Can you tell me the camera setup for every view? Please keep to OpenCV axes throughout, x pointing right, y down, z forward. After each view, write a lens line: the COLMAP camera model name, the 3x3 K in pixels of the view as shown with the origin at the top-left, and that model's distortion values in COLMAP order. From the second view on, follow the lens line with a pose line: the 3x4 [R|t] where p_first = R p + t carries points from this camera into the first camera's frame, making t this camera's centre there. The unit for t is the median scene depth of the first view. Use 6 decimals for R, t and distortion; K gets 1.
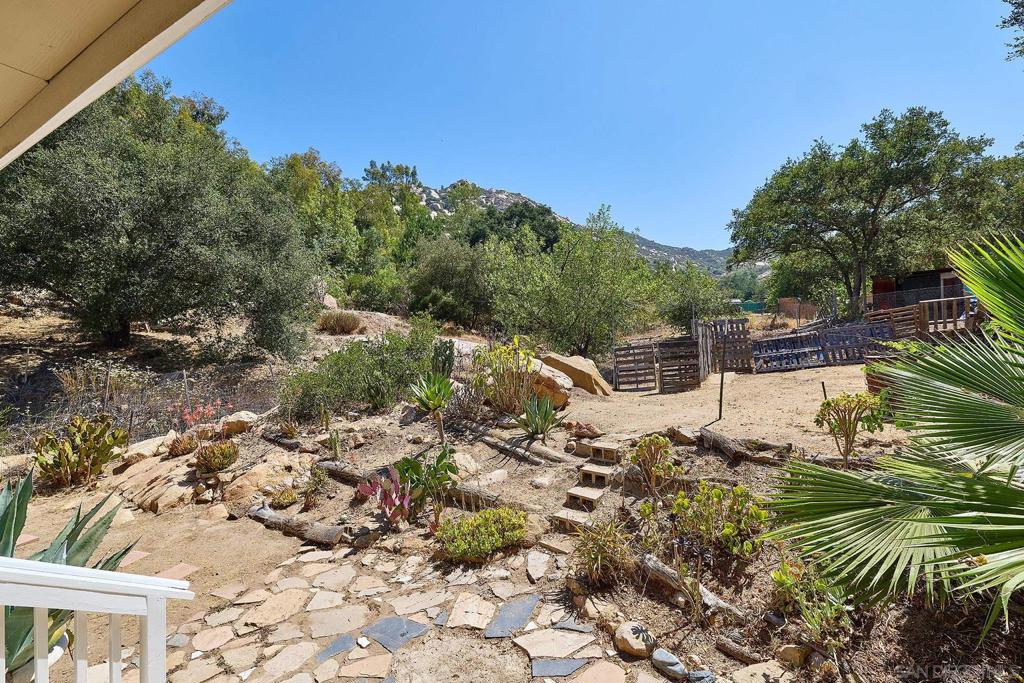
lens RADIAL K [[460.8, 0, 513.3], [0, 460.8, 343.2], [0, 0, 1]] dist [-0.001194, 0.000289]
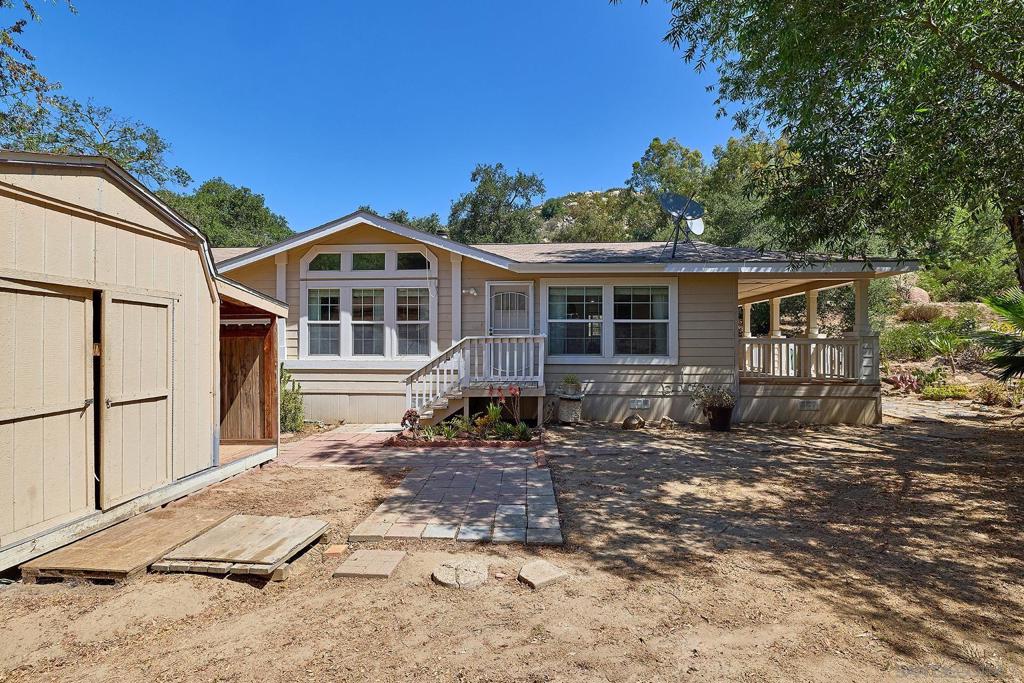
lens RADIAL K [[483.7, 0, 515.4], [0, 483.7, 342.8], [0, 0, 1]] dist [0.004420, 0.000000]
pose [[0.449930, 0.007782, -0.893030, 0.410597], [-0.007132, 0.999961, 0.005121, 0.048035], [0.893035, 0.004065, 0.449968, -0.754416]]
